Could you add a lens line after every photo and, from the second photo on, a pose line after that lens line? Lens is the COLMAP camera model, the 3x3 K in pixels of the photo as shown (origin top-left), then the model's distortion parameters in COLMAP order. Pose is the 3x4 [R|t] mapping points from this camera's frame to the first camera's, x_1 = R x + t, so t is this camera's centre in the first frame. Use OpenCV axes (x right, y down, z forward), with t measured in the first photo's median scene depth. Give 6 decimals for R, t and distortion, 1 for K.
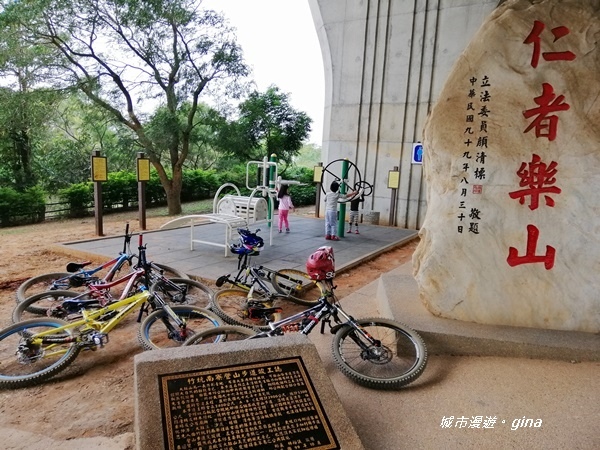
lens RADIAL K [[462.2, 0, 300.7], [0, 462.2, 225.6], [0, 0, 1]] dist [0.075742, -0.011022]
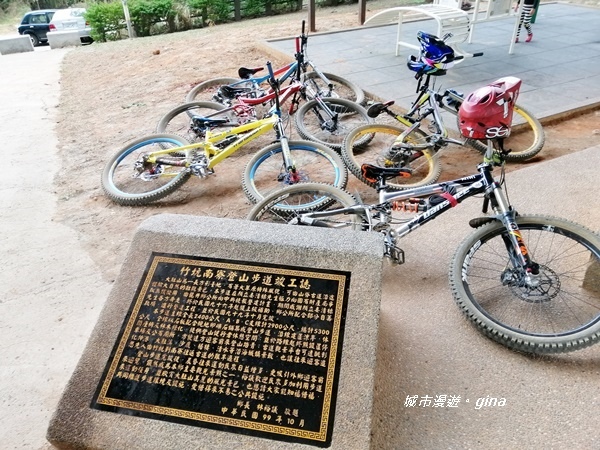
lens RADIAL K [[462.2, 0, 299.3], [0, 462.2, 223.1], [0, 0, 1]] dist [0.075742, -0.011022]
pose [[0.834896, 0.236207, -0.497146, 0.267342], [-0.011632, 0.910604, 0.413117, -0.045108], [0.550285, -0.339127, 0.763007, 0.560409]]
